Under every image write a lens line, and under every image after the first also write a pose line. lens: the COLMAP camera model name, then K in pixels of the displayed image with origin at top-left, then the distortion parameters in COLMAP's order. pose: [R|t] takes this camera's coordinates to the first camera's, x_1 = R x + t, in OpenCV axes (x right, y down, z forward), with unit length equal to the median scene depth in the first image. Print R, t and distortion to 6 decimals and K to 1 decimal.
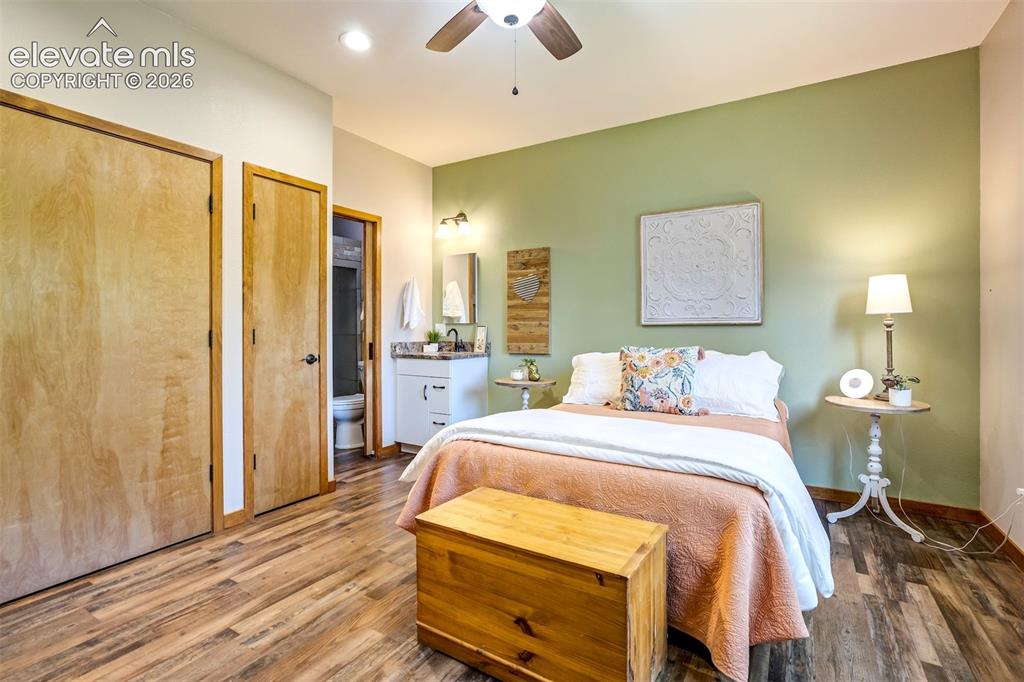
lens RADIAL K [[469.0, 0, 527.0], [0, 469.0, 339.1], [0, 0, 1]] dist [-0.046581, 0.016375]
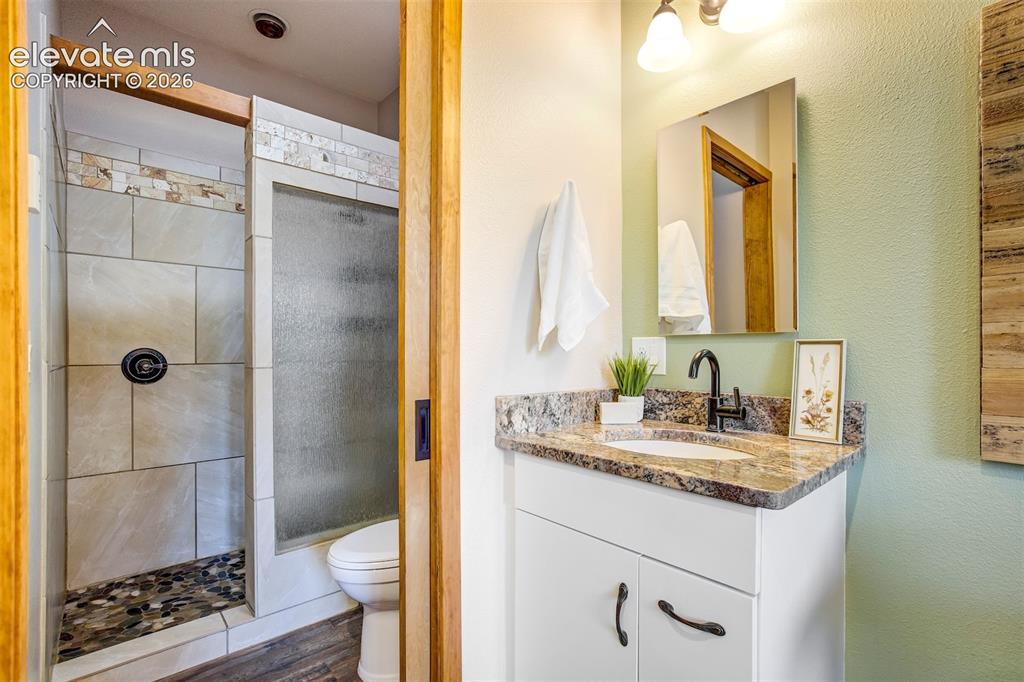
lens RADIAL K [[481.0, 0, 517.0], [0, 481.0, 348.4], [0, 0, 1]] dist [-0.039409, 0.020648]
pose [[0.949013, -0.000064, -0.315238, -0.233755], [-0.008822, 0.999603, -0.026758, -0.019924], [0.315115, 0.028175, 0.948635, 0.911855]]
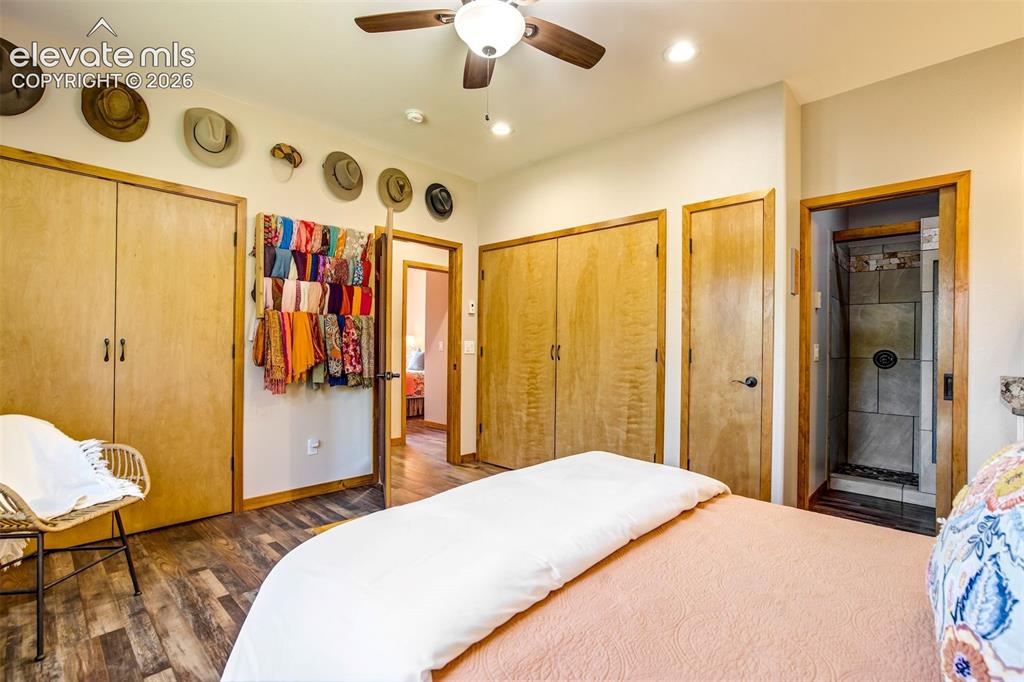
lens RADIAL K [[481.0, 0, 517.0], [0, 481.0, 348.4], [0, 0, 1]] dist [-0.039409, 0.020648]
pose [[-0.216833, 0.003368, -0.976203, 0.528554], [-0.035082, 0.999321, 0.011240, -0.016715], [0.975578, 0.036685, -0.216568, 0.687138]]
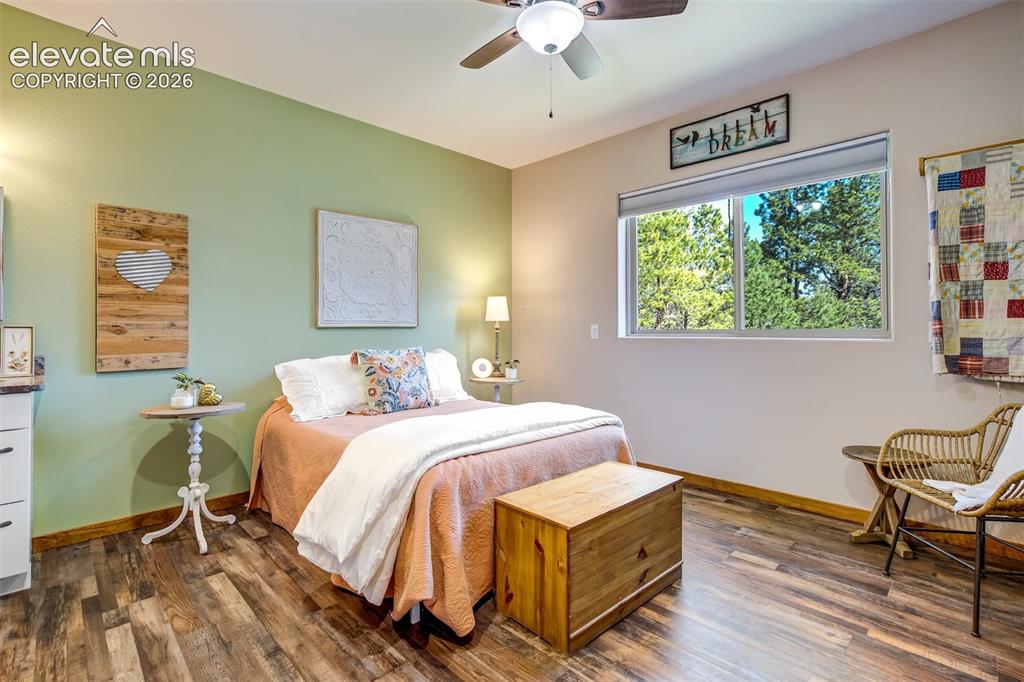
lens RADIAL K [[485.8, 0, 505.9], [0, 485.8, 324.3], [0, 0, 1]] dist [0.001389, 0.000623]
pose [[0.291324, 0.012641, 0.956541, -0.621219], [0.023850, 0.999506, -0.020473, -0.008133], [-0.956327, 0.028777, 0.290879, 0.403203]]
